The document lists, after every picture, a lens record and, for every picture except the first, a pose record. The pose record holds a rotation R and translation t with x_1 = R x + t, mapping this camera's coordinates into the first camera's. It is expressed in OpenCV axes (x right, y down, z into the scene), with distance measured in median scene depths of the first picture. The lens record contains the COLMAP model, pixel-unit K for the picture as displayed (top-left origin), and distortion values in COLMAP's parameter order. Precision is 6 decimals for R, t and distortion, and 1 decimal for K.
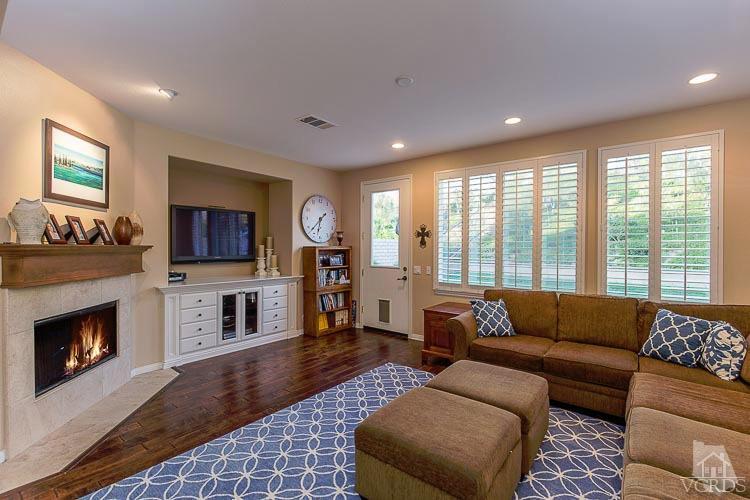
lens RADIAL K [[341.2, 0, 374.1], [0, 341.2, 249.9], [0, 0, 1]] dist [0.003218, -0.000958]
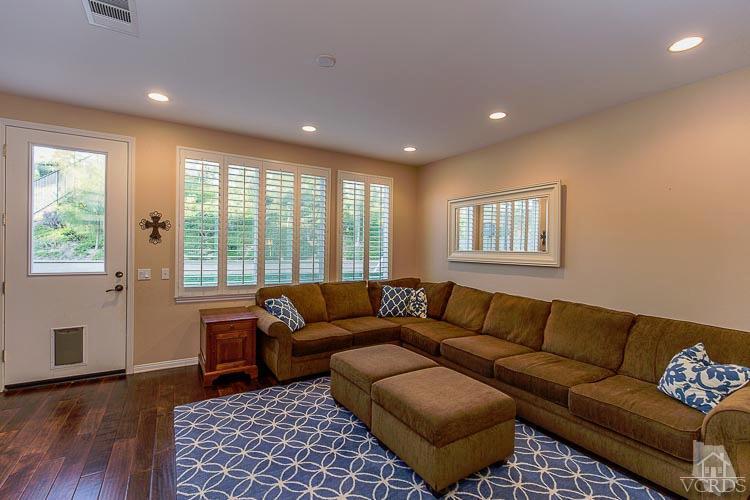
lens RADIAL K [[341.2, 0, 372.7], [0, 341.2, 248.2], [0, 0, 1]] dist [0.003218, -0.000958]
pose [[0.337330, -0.003521, 0.941380, -0.496880], [-0.008699, 0.999939, 0.006857, -0.006119], [-0.941346, -0.010502, 0.337279, 0.394595]]
